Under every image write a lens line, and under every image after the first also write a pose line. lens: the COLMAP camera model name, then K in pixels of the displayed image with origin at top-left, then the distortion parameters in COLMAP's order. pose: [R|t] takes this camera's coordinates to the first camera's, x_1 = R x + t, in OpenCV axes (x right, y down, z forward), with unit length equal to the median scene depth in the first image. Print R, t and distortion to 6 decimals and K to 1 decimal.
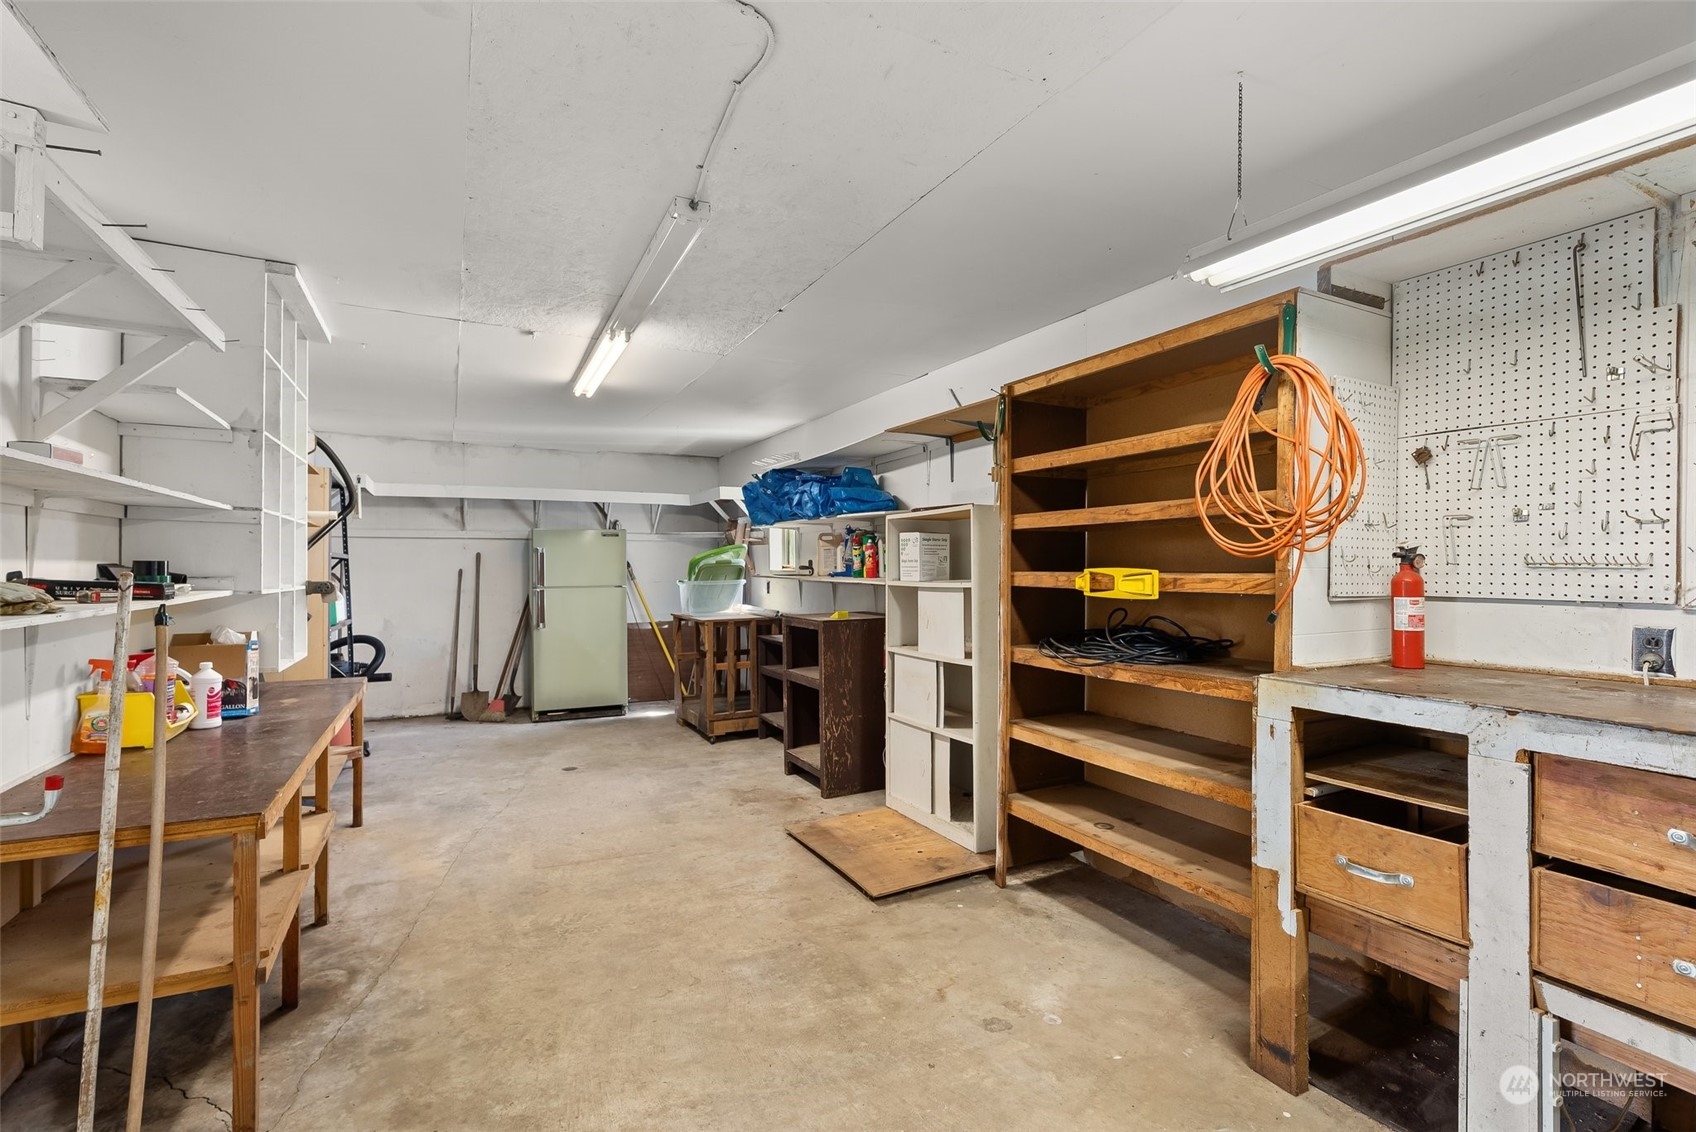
lens RADIAL K [[765.9, 0, 847.3], [0, 765.9, 572.7], [0, 0, 1]] dist [-0.007533, 0.002200]
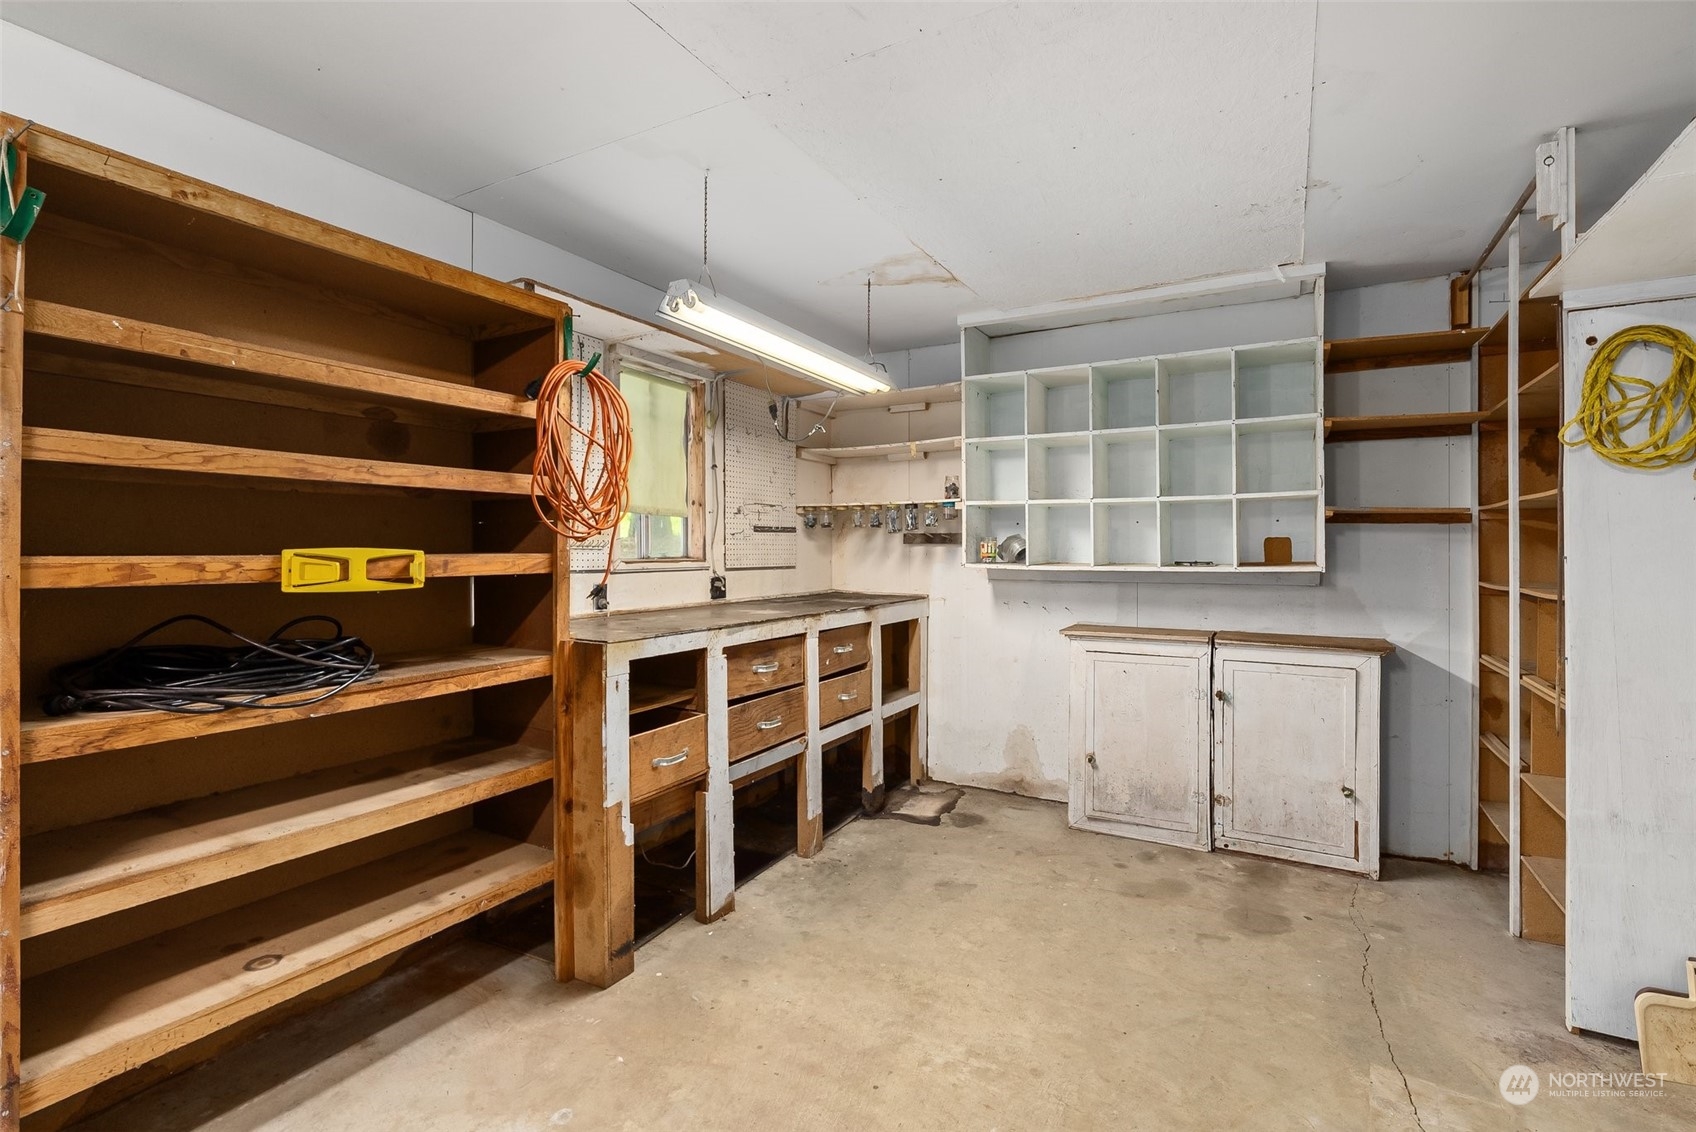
lens RADIAL K [[765.9, 0, 847.8], [0, 765.9, 548.4], [0, 0, 1]] dist [-0.007533, 0.002200]
pose [[-0.539100, 0.001299, 0.842241, -0.571857], [0.005376, 0.999984, 0.001899, -0.005510], [-0.842224, 0.005552, -0.539099, 1.198685]]
